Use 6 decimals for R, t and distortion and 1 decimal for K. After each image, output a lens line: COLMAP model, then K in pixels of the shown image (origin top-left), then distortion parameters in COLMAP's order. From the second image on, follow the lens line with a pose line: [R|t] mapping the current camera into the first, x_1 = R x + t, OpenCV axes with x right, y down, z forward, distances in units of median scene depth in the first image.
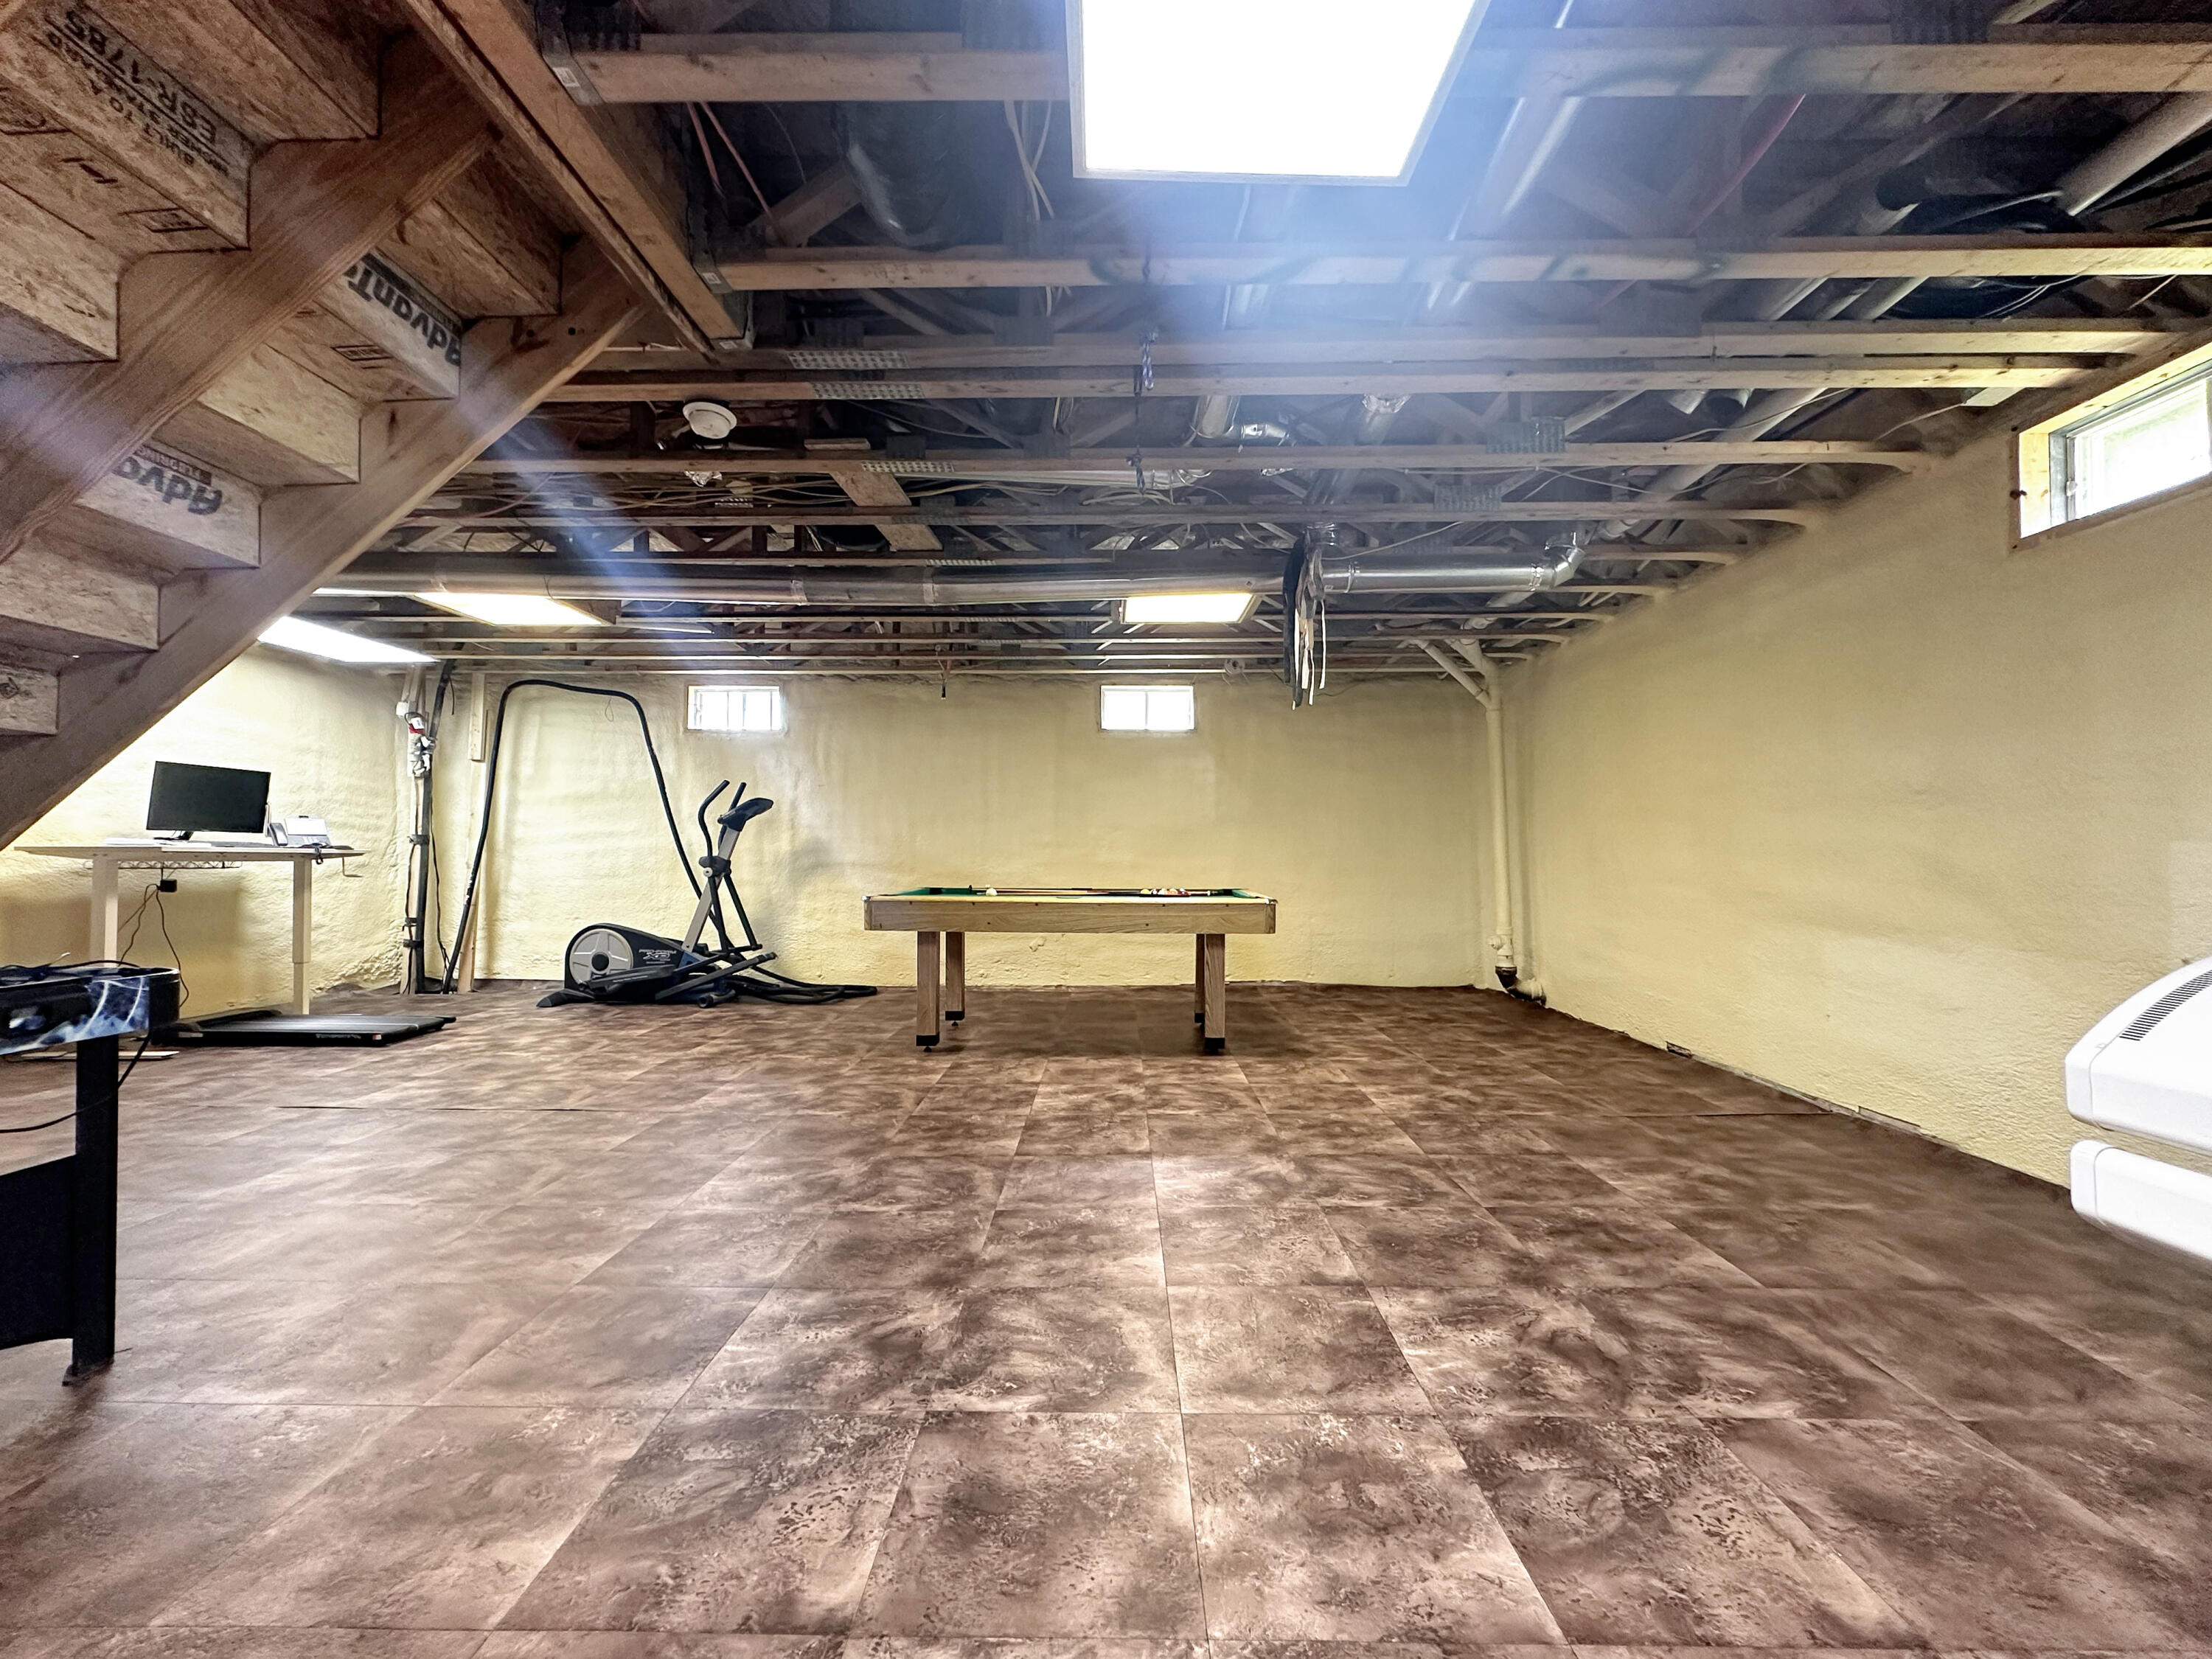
lens RADIAL K [[886.5, 0, 1105.1], [0, 886.5, 823.2], [0, 0, 1]] dist [-0.006602, -0.000208]
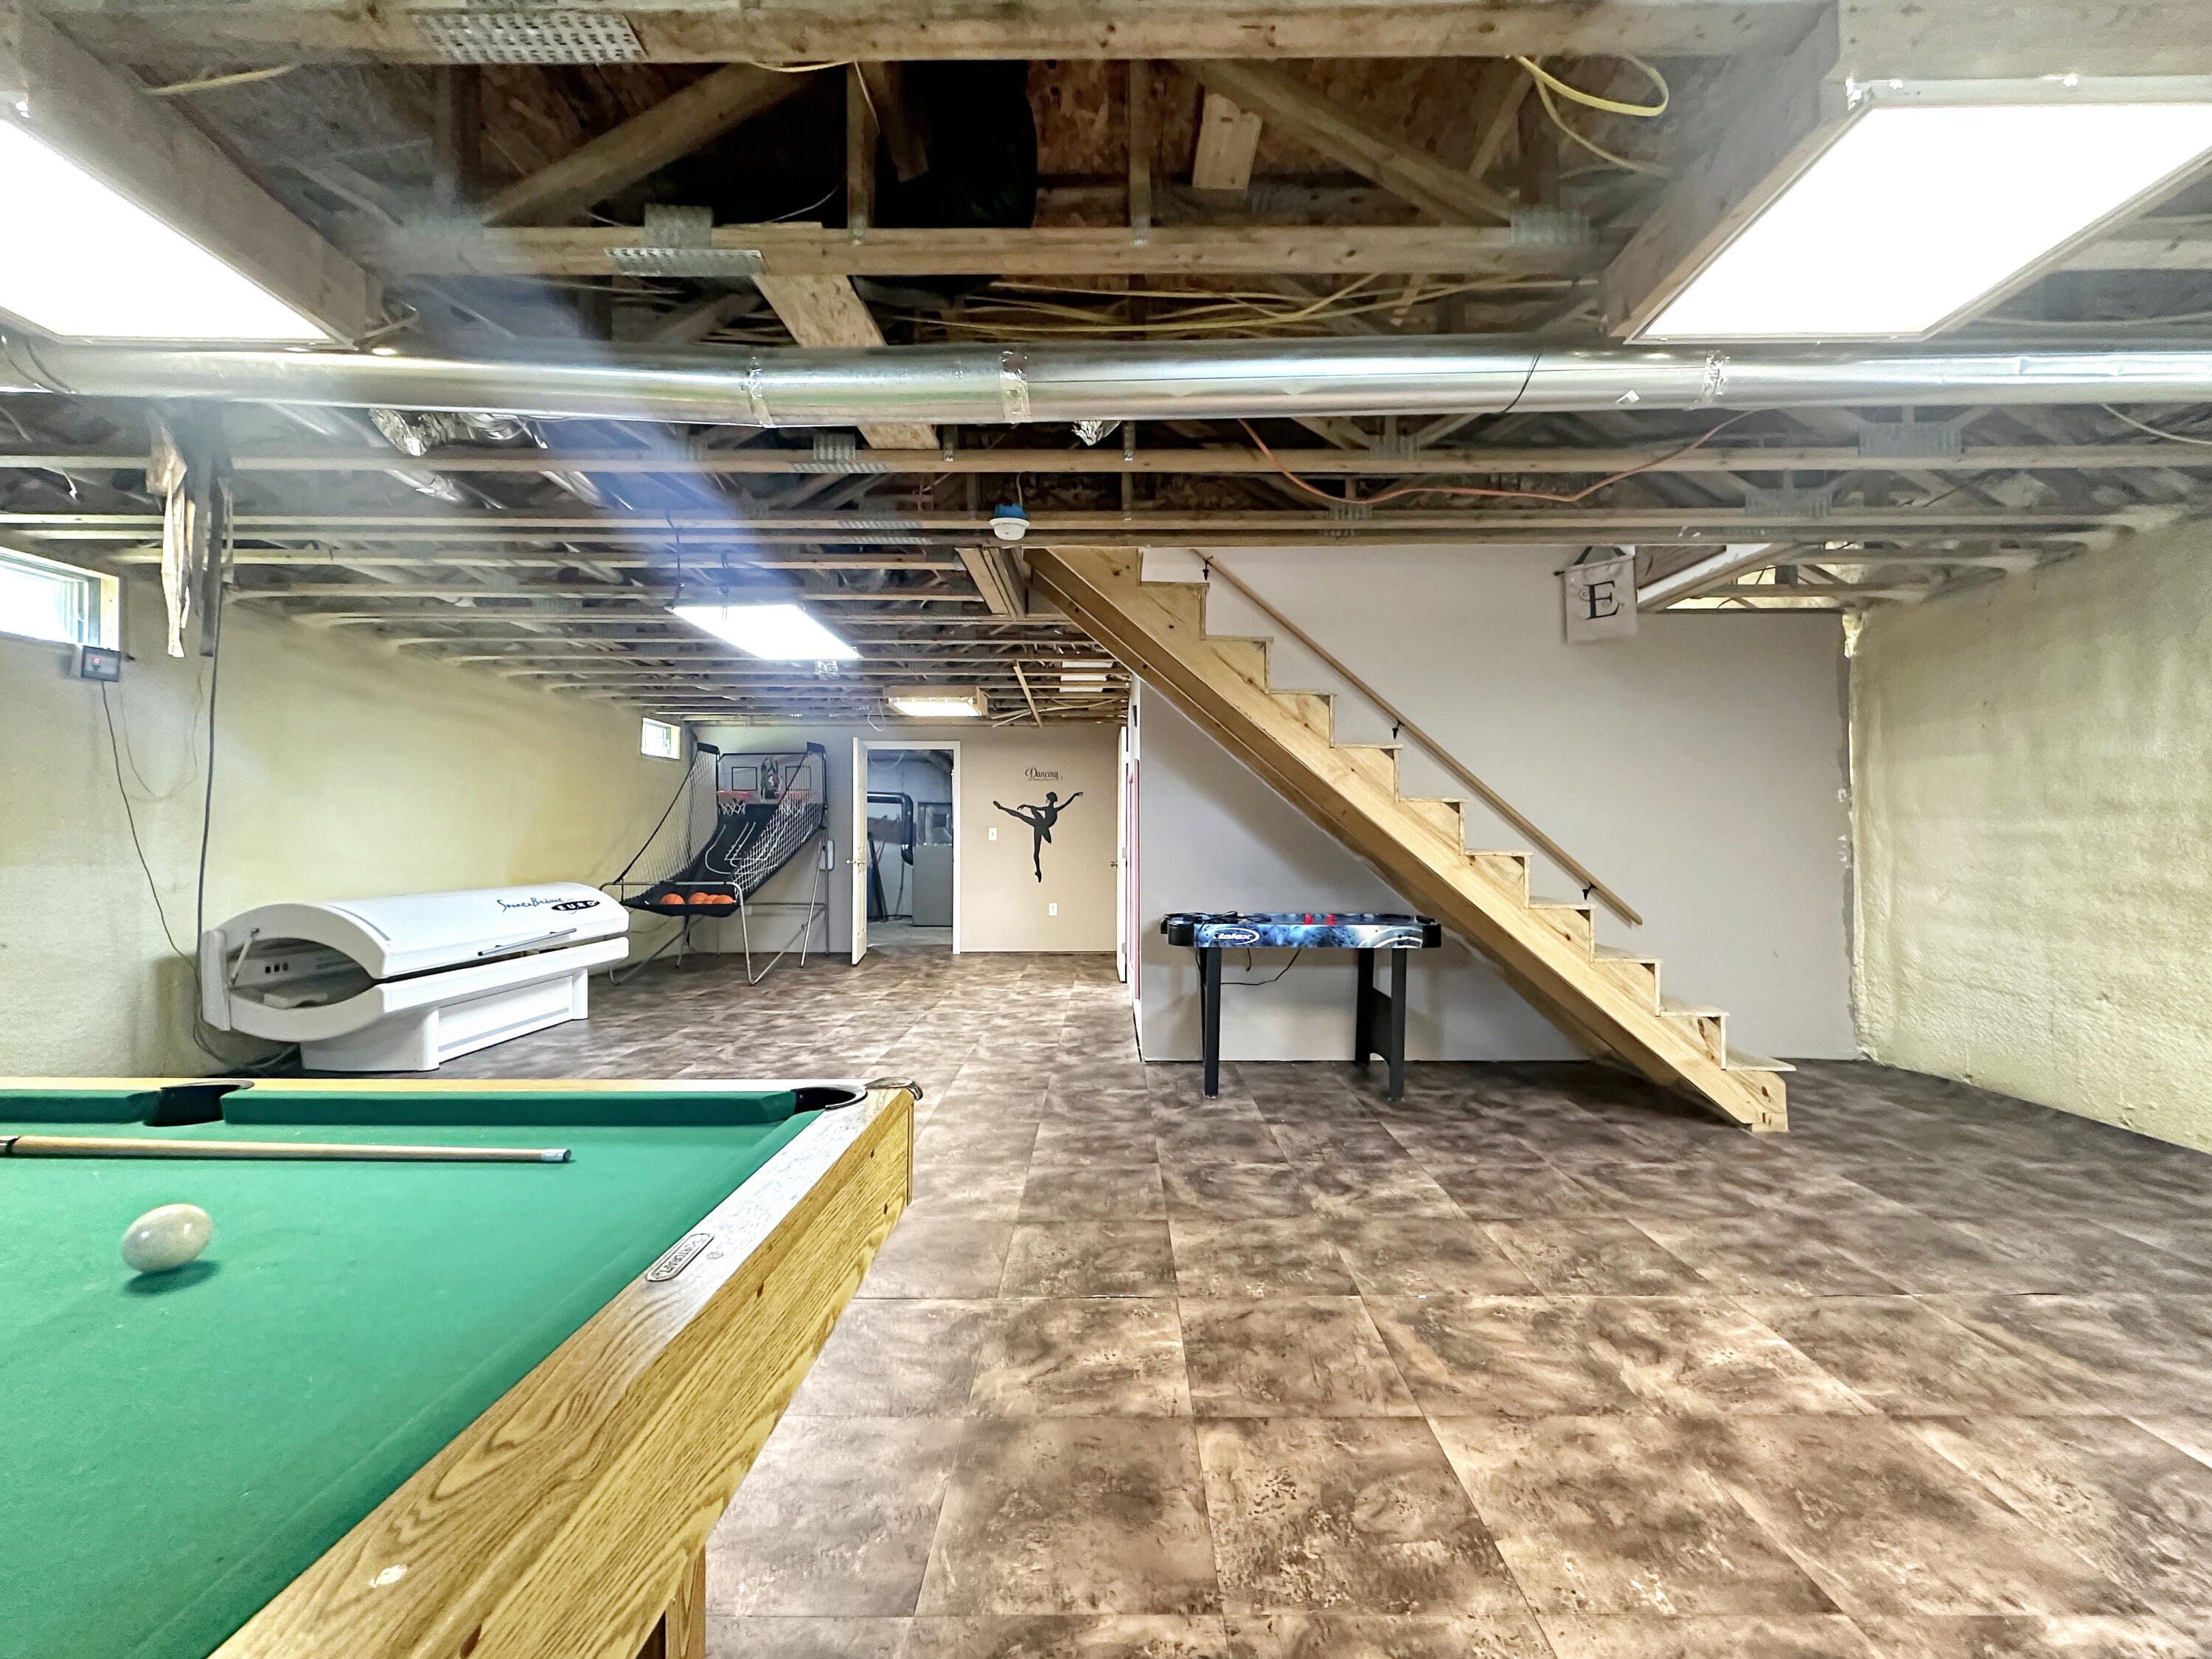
lens RADIAL K [[886.5, 0, 1107.4], [0, 886.5, 833.5], [0, 0, 1]] dist [-0.006602, -0.000208]
pose [[-0.999980, 0.003172, -0.005493, 0.891508], [0.003418, 0.998966, -0.045329, -0.028094], [0.005344, -0.045346, -0.998957, 2.122686]]
